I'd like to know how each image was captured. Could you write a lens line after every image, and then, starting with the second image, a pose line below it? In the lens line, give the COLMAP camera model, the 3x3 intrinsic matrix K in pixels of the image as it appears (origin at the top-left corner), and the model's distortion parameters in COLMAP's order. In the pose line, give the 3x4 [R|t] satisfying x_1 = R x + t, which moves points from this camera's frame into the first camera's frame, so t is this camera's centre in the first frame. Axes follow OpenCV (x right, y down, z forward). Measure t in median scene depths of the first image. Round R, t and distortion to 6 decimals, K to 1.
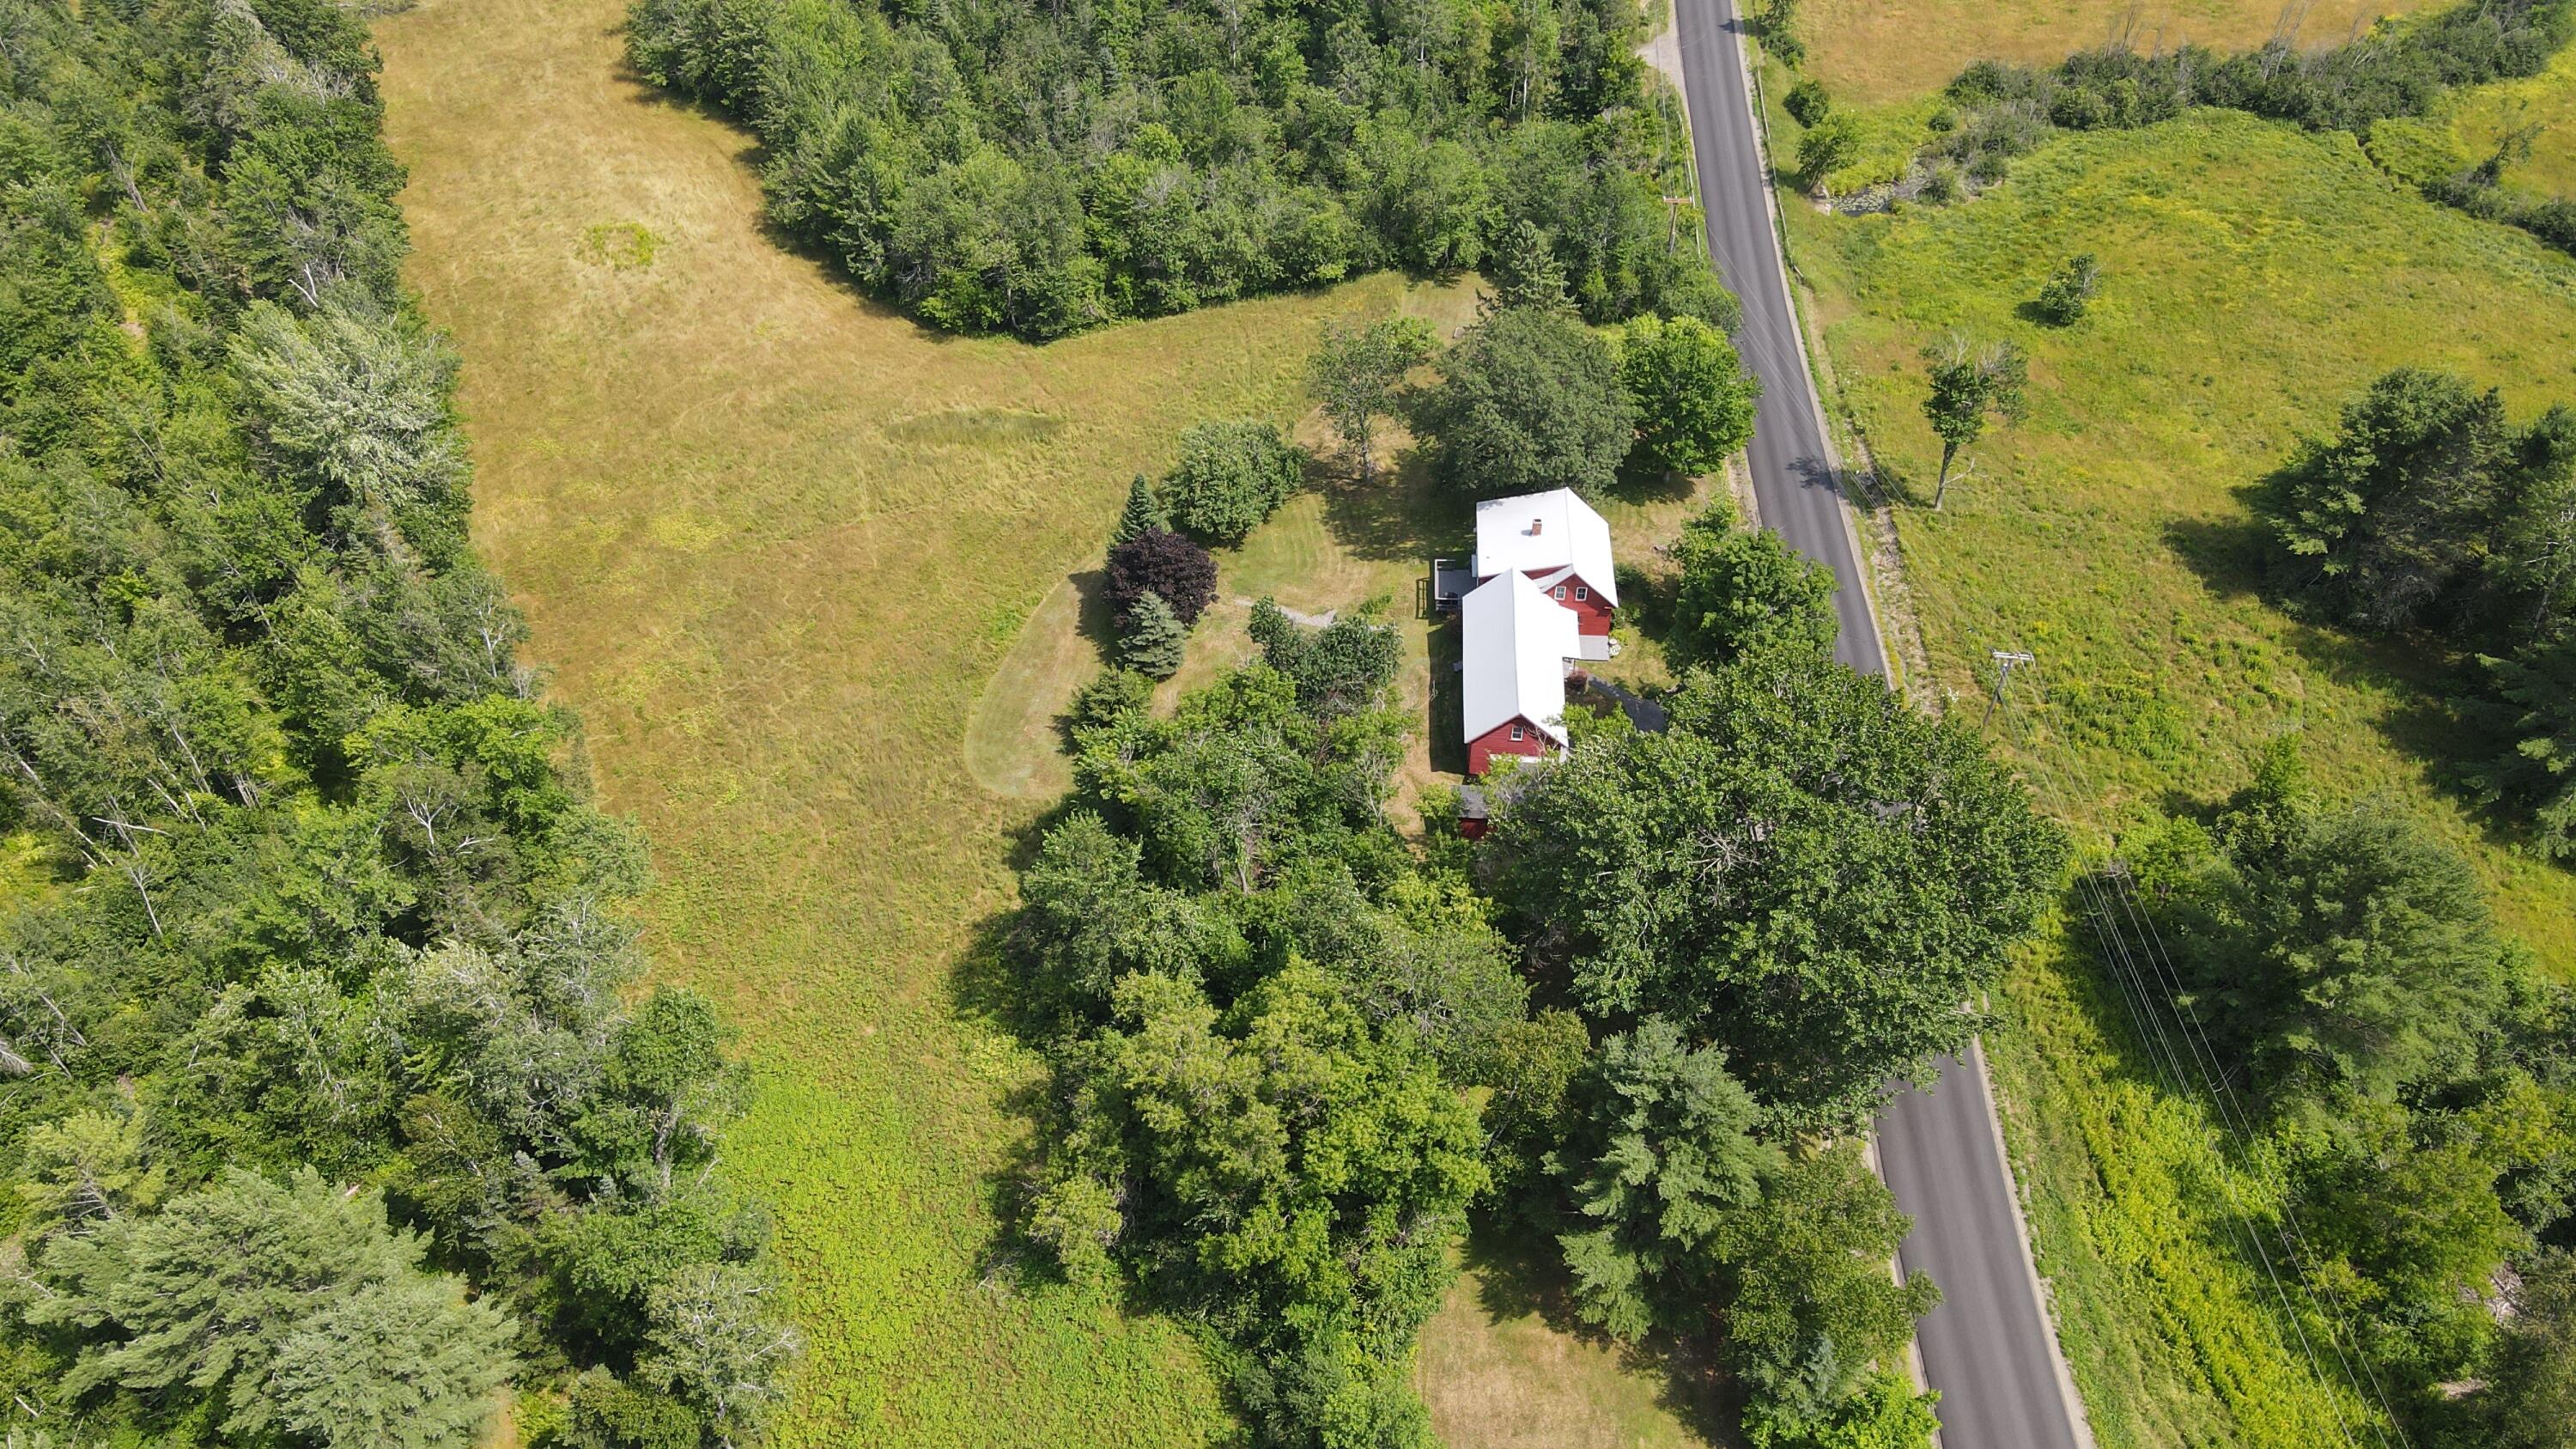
lens RADIAL K [[1875.0, 0, 1288.0], [0, 1875.0, 724.5], [0, 0, 1]] dist [0.001723, 0.006092]
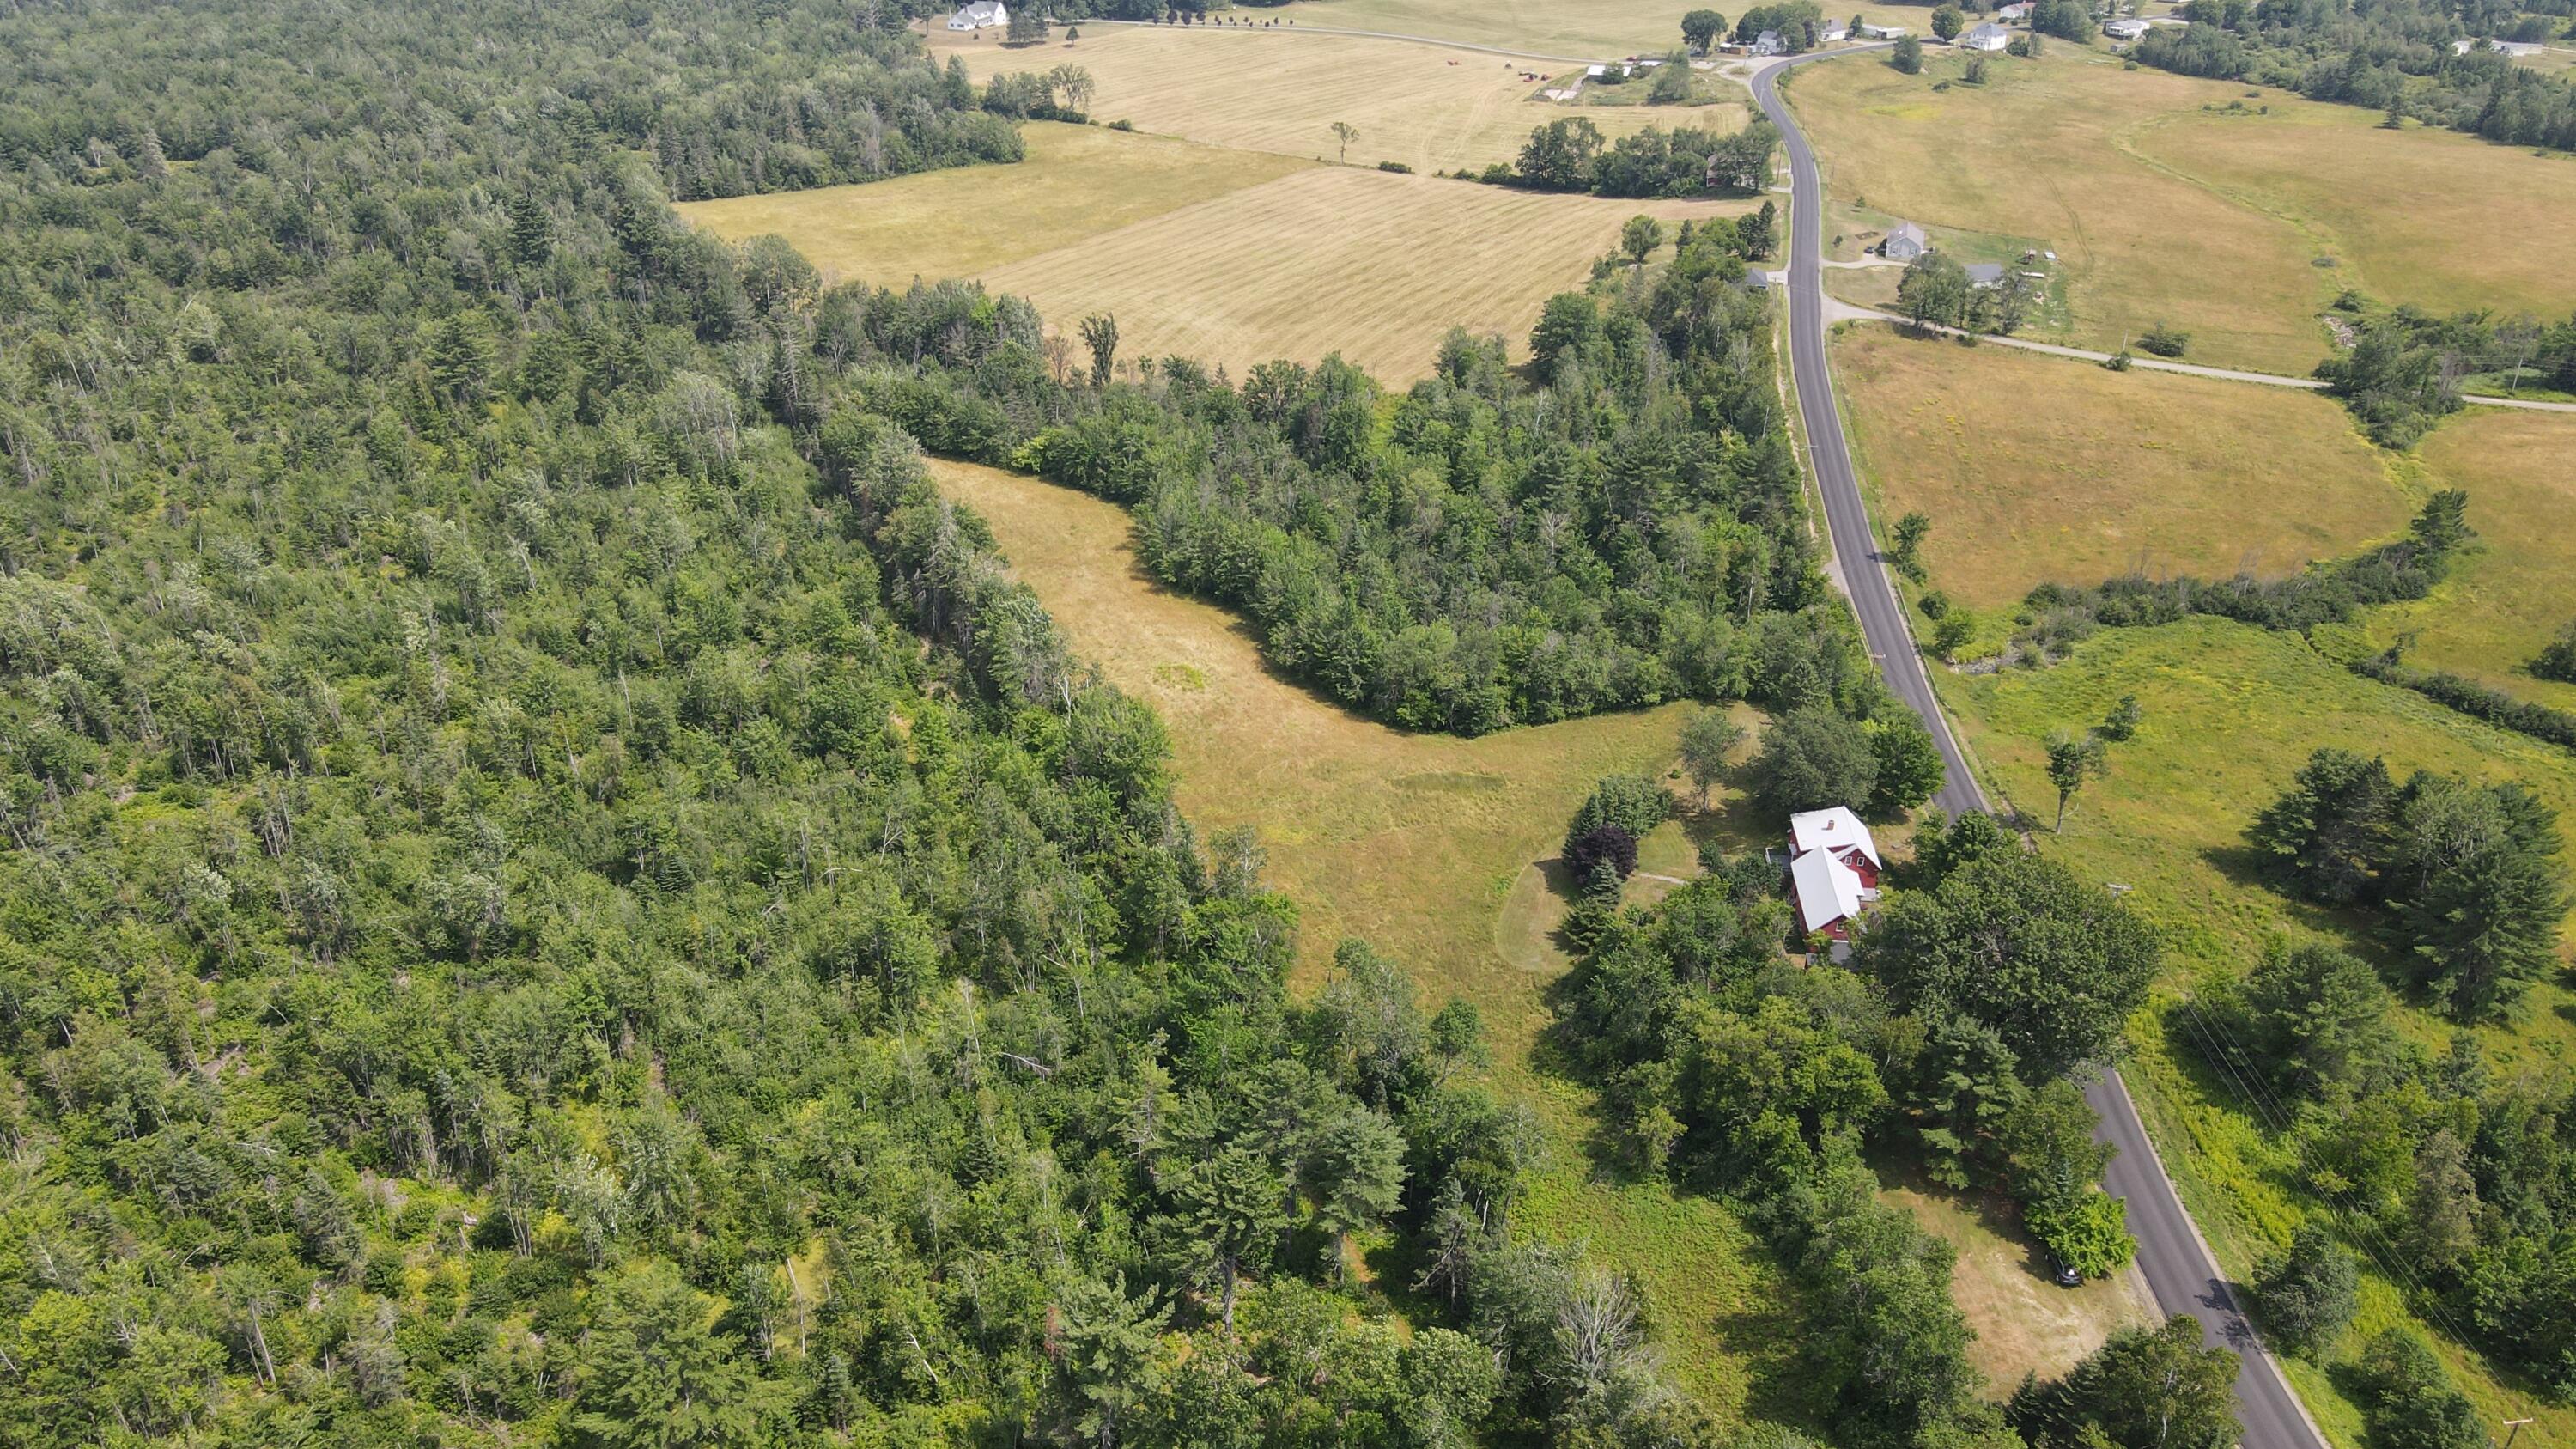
lens RADIAL K [[1972.5, 0, 1288.0], [0, 1972.5, 724.5], [0, 0, 1]] dist [-0.001497, 0.027163]
pose [[0.999845, 0.017240, -0.003531, -0.278758], [-0.017551, 0.962177, -0.271859, 0.237372], [-0.001289, 0.271879, 0.962331, -0.591530]]
